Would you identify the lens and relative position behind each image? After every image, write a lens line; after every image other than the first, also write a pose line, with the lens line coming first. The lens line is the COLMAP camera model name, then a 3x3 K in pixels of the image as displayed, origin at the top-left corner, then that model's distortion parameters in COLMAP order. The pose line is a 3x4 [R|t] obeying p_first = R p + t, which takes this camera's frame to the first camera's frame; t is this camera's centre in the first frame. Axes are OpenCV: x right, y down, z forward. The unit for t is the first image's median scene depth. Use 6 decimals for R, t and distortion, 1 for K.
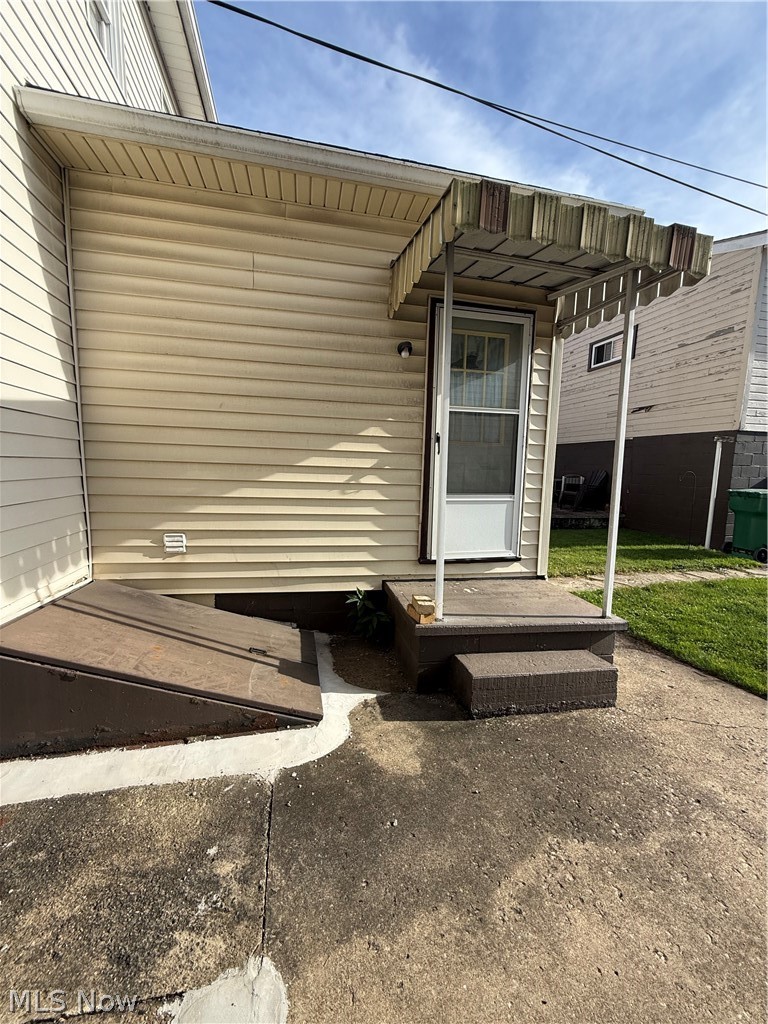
lens RADIAL K [[408.0, 0, 387.7], [0, 408.0, 509.6], [0, 0, 1]] dist [-0.002848, 0.000296]
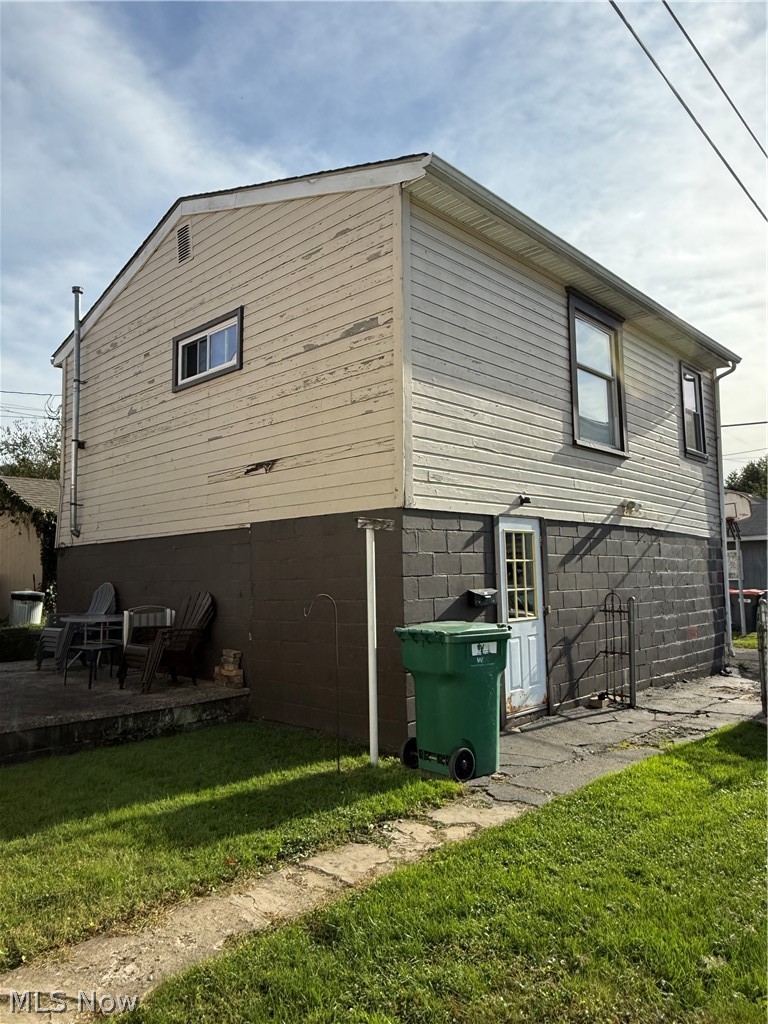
lens RADIAL K [[715.2, 0, 389.2], [0, 715.2, 512.2], [0, 0, 1]] dist [-0.003496, -0.005710]
pose [[0.833035, 0.003275, 0.553210, 0.330294], [0.104553, 0.981030, -0.163245, -0.042726], [-0.543250, 0.193829, 0.816890, 0.263670]]
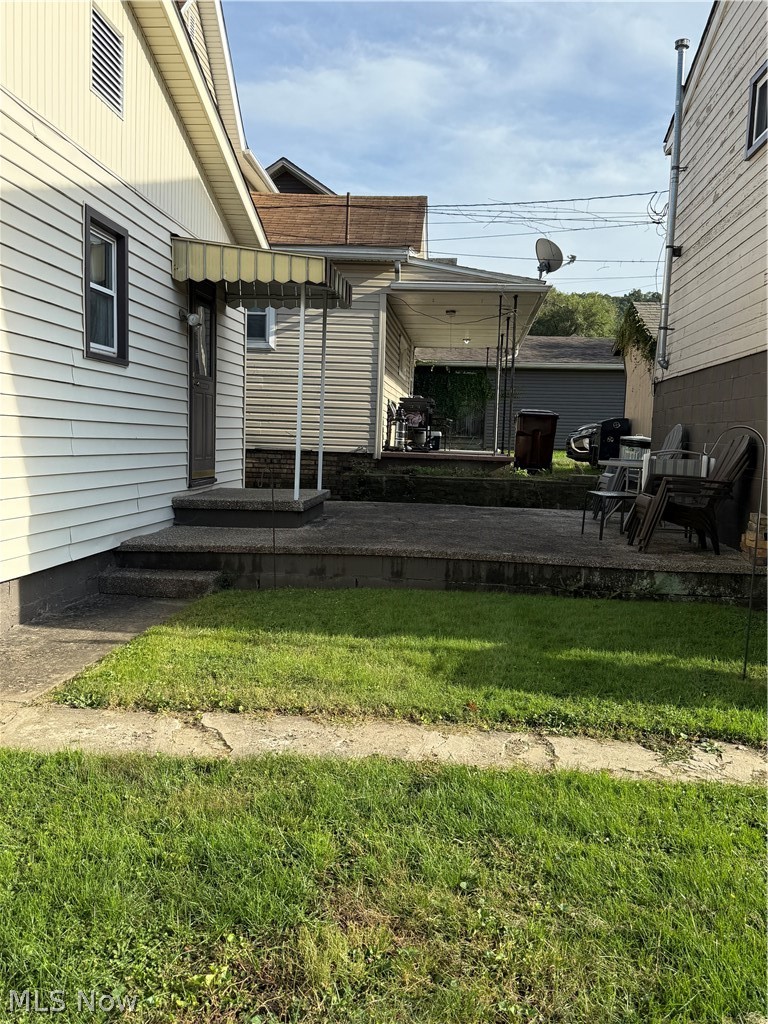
lens RADIAL K [[910.2, 0, 383.4], [0, 910.2, 515.1], [0, 0, 1]] dist [0.042841, -0.044494]
pose [[0.947202, 0.035383, -0.318680, 0.649533], [-0.045106, 0.998713, -0.023177, 0.002534], [0.317450, 0.036328, 0.947579, 0.220631]]
